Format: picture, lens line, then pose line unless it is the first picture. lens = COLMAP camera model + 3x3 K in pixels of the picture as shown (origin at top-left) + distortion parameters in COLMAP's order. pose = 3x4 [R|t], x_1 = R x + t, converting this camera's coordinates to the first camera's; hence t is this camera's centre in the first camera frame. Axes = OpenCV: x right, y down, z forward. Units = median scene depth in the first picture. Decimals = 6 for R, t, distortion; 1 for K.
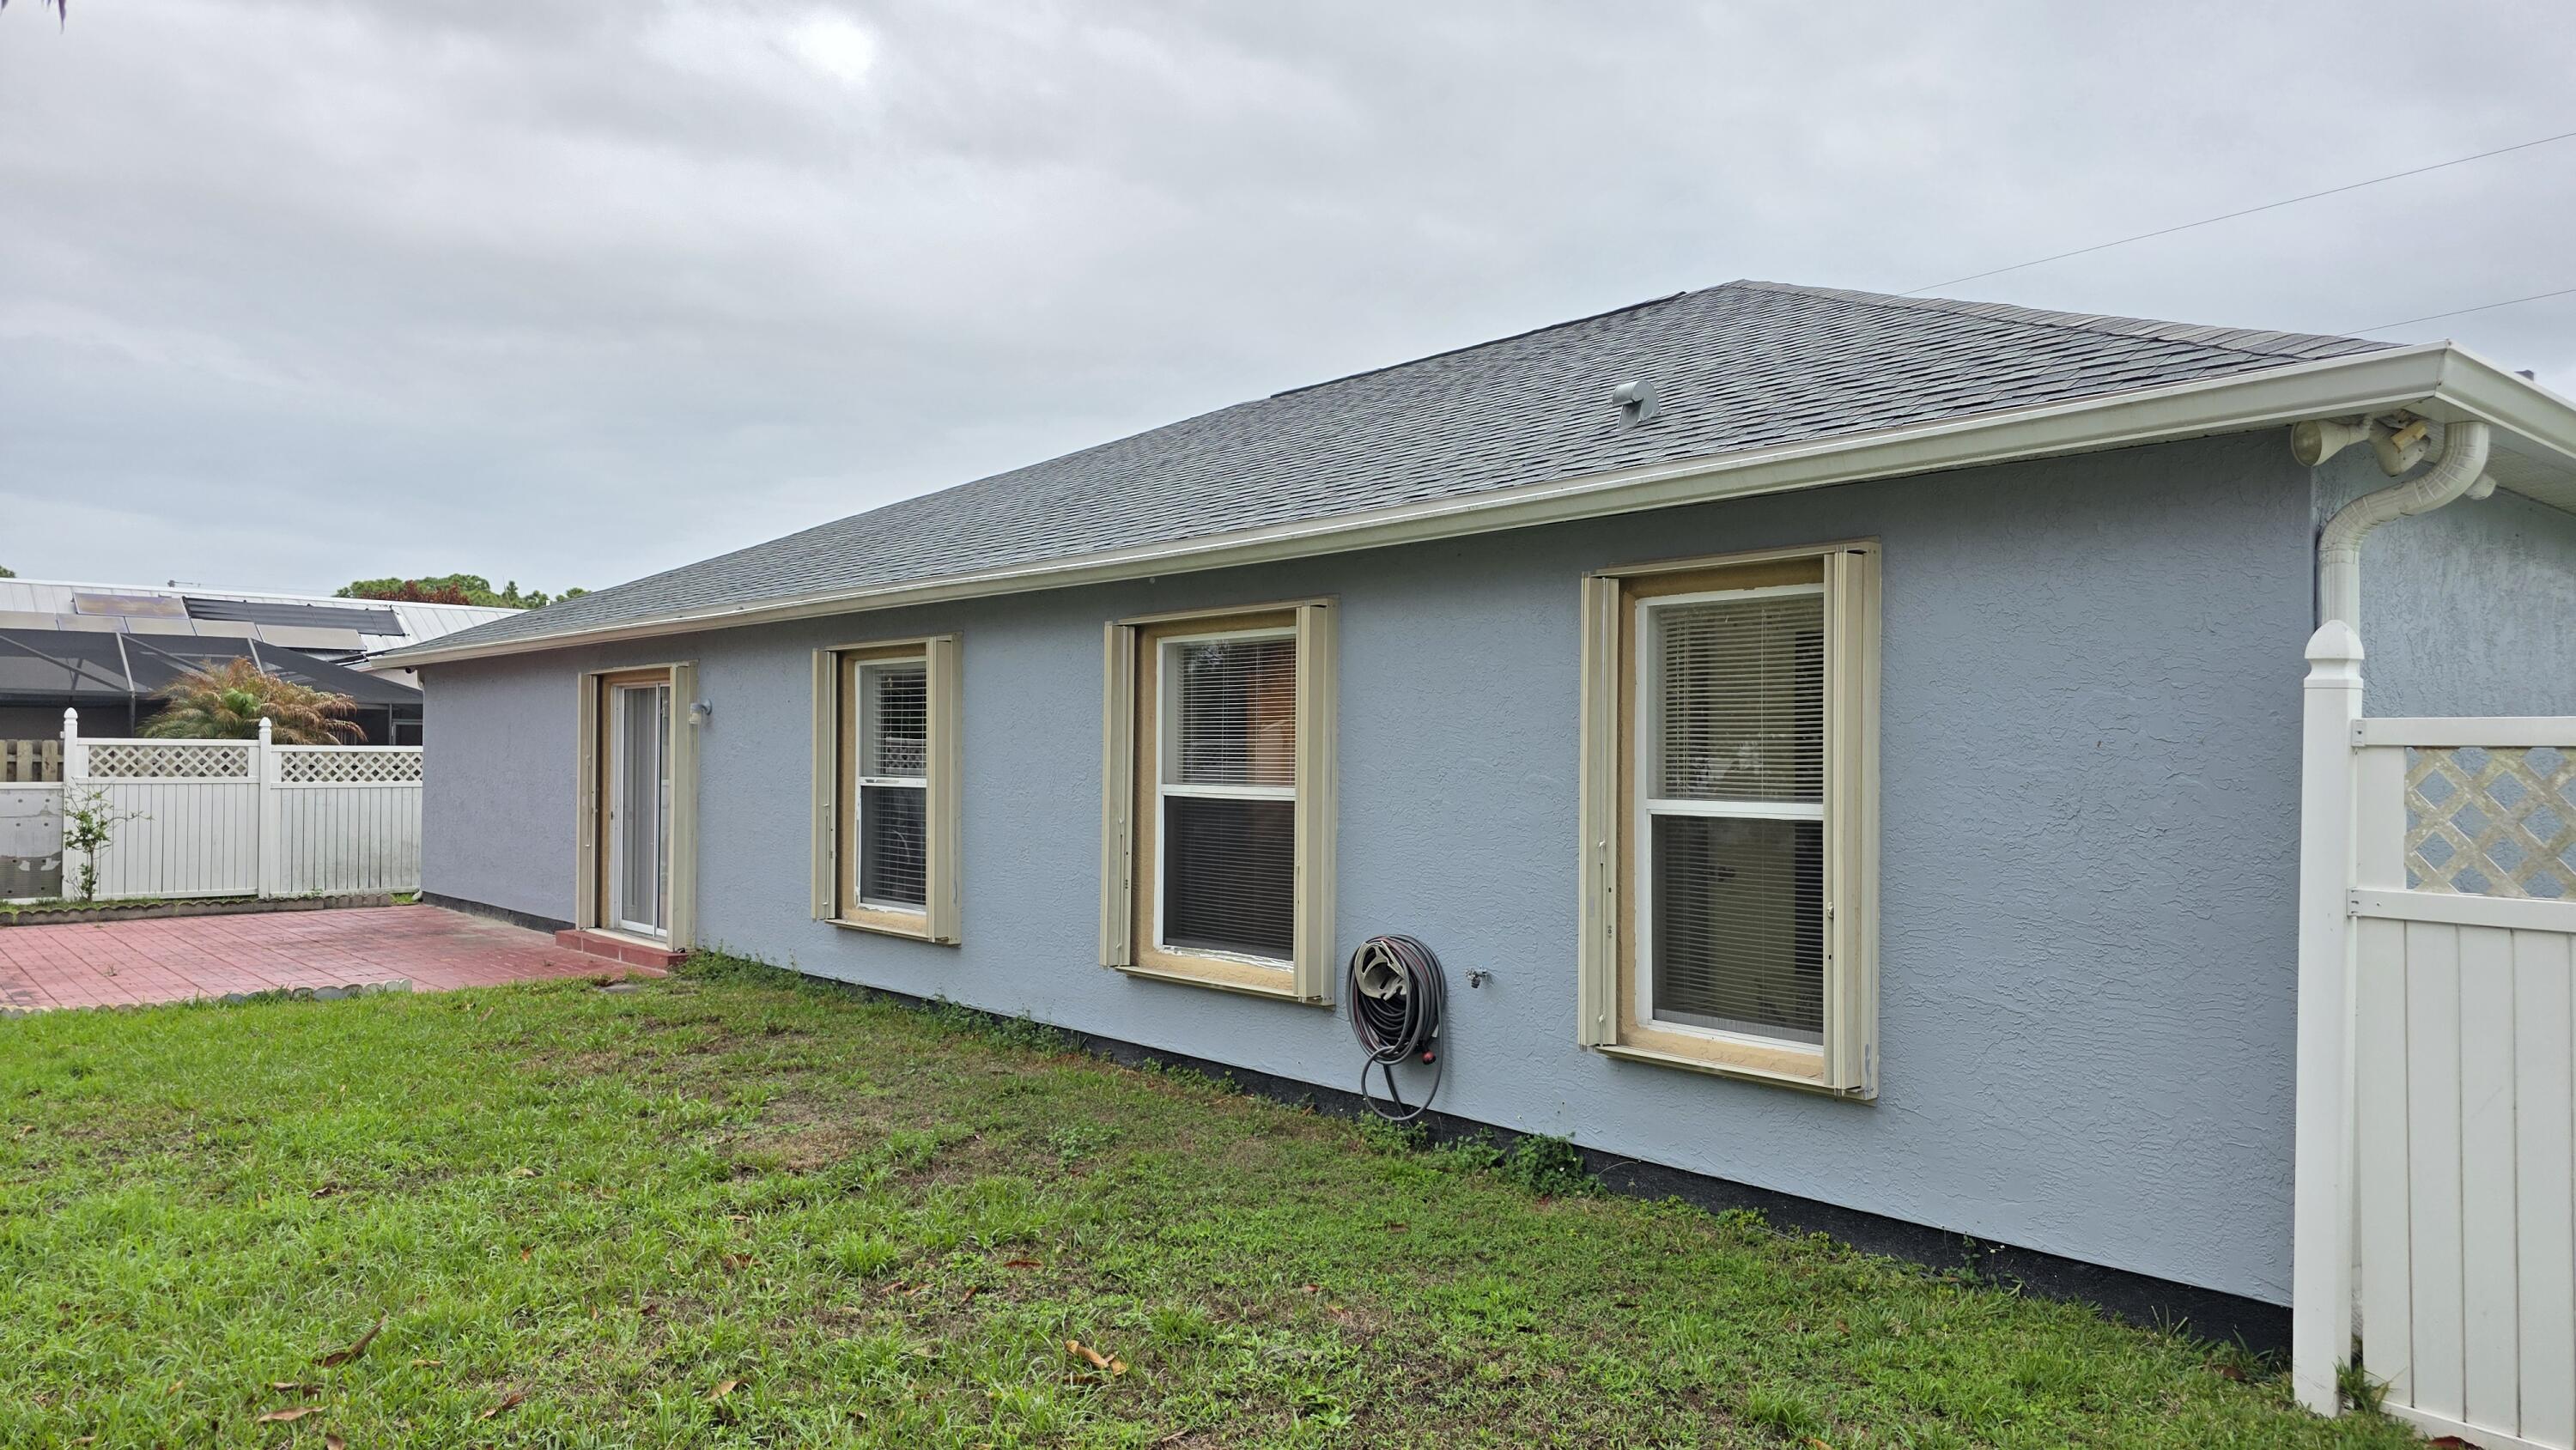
lens RADIAL K [[1728.4, 0, 1302.3], [0, 1728.4, 736.3], [0, 0, 1]] dist [0.031958, -0.029509]
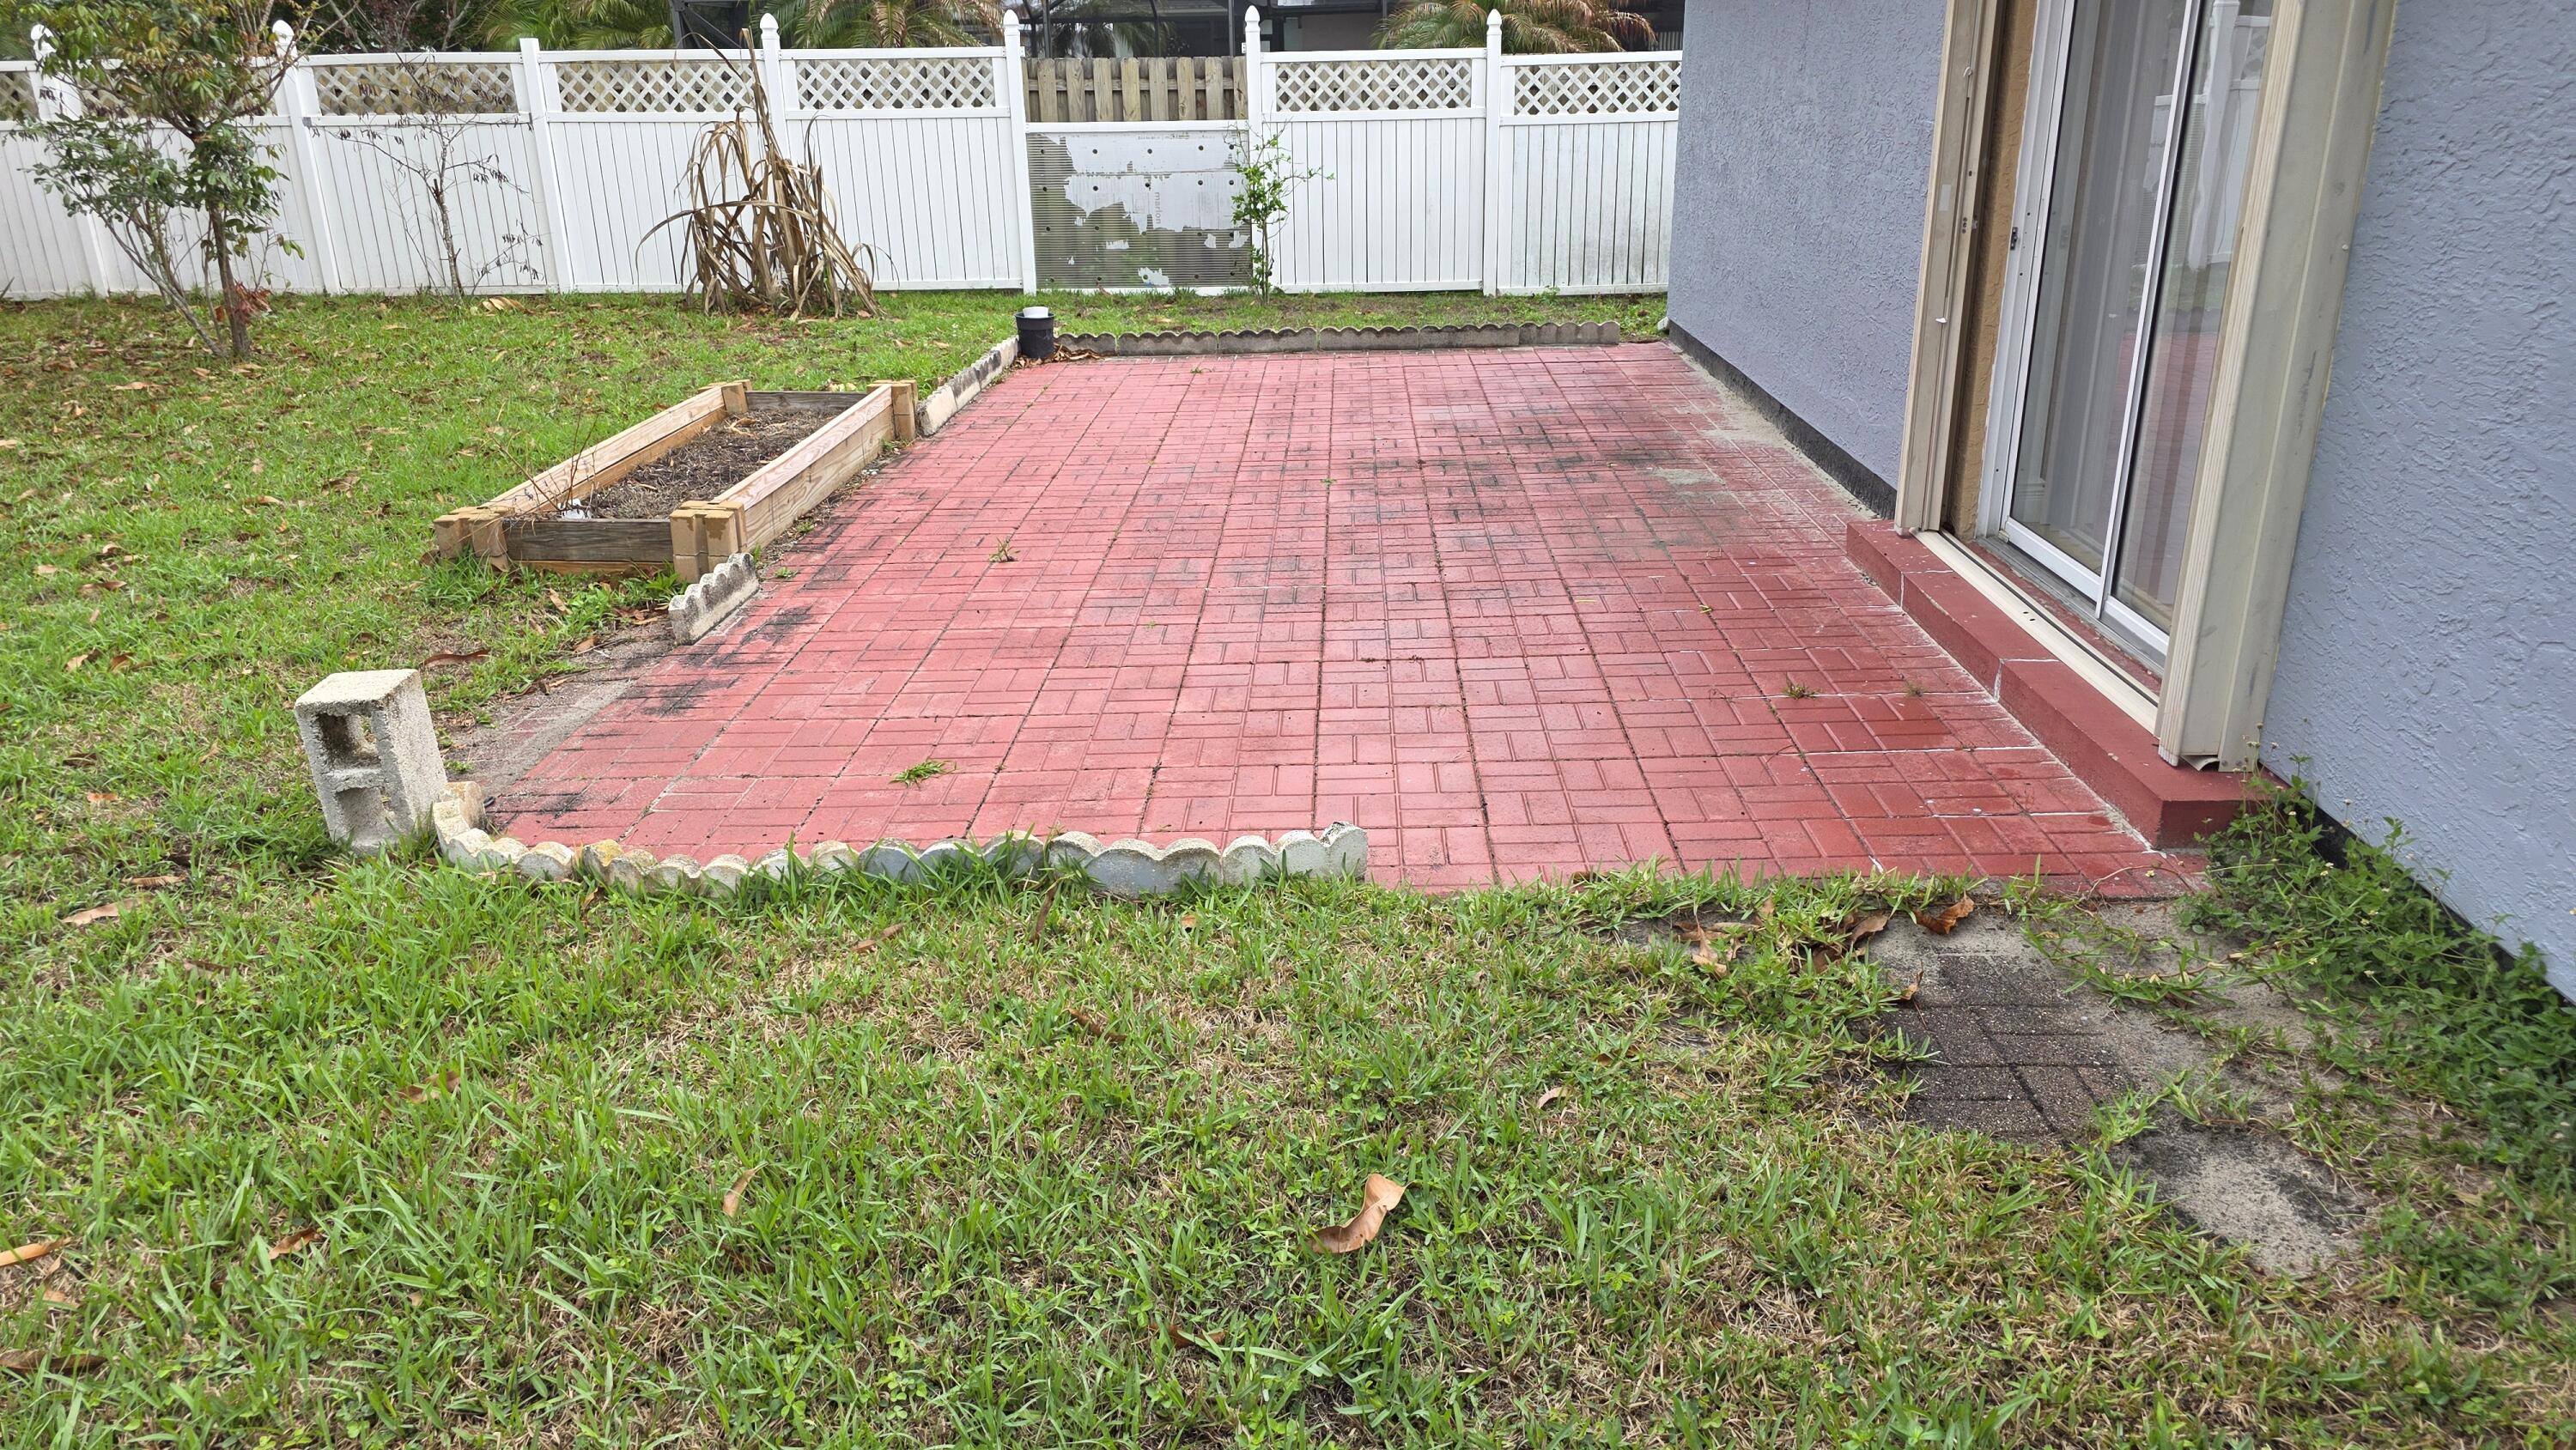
lens RADIAL K [[1728.4, 0, 1336.0], [0, 1728.4, 707.0], [0, 0, 1]] dist [0.031958, -0.029509]
pose [[0.748809, 0.206604, -0.629762, -0.186813], [0.035374, 0.936362, 0.349250, 0.004763], [0.661841, -0.283798, 0.693848, 0.460047]]
